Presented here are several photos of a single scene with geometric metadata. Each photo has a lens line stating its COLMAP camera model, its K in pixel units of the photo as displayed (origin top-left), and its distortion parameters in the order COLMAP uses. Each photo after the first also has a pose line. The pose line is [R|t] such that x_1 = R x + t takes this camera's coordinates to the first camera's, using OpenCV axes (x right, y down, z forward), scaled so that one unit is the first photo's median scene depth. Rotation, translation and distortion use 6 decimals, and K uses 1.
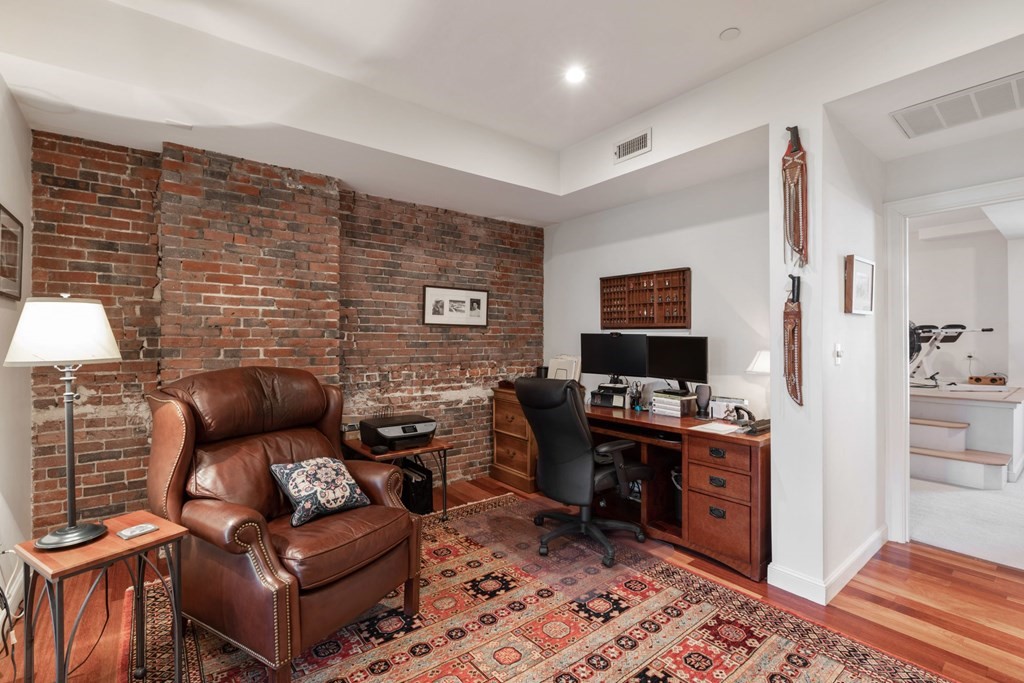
lens RADIAL K [[456.7, 0, 506.8], [0, 456.7, 334.8], [0, 0, 1]] dist [-0.003436, -0.000974]
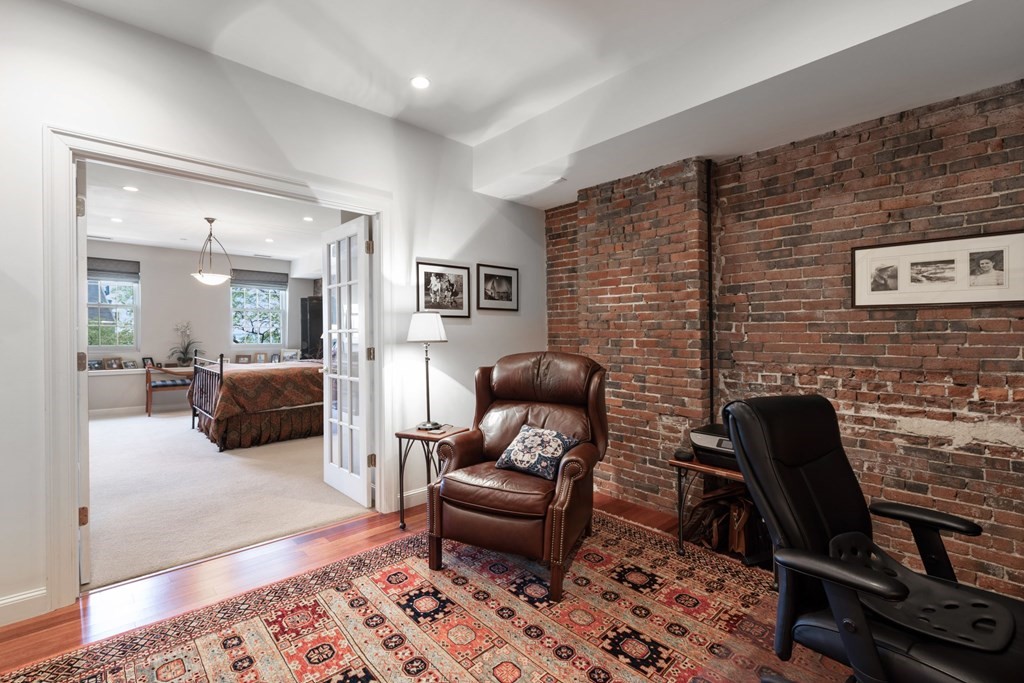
lens RADIAL K [[456.7, 0, 493.0], [0, 456.7, 336.1], [0, 0, 1]] dist [-0.003436, -0.000974]
pose [[0.069819, 0.005242, -0.997546, 0.461767], [0.010869, 0.999923, 0.006015, 0.009140], [0.997500, -0.011263, 0.069756, 0.462023]]
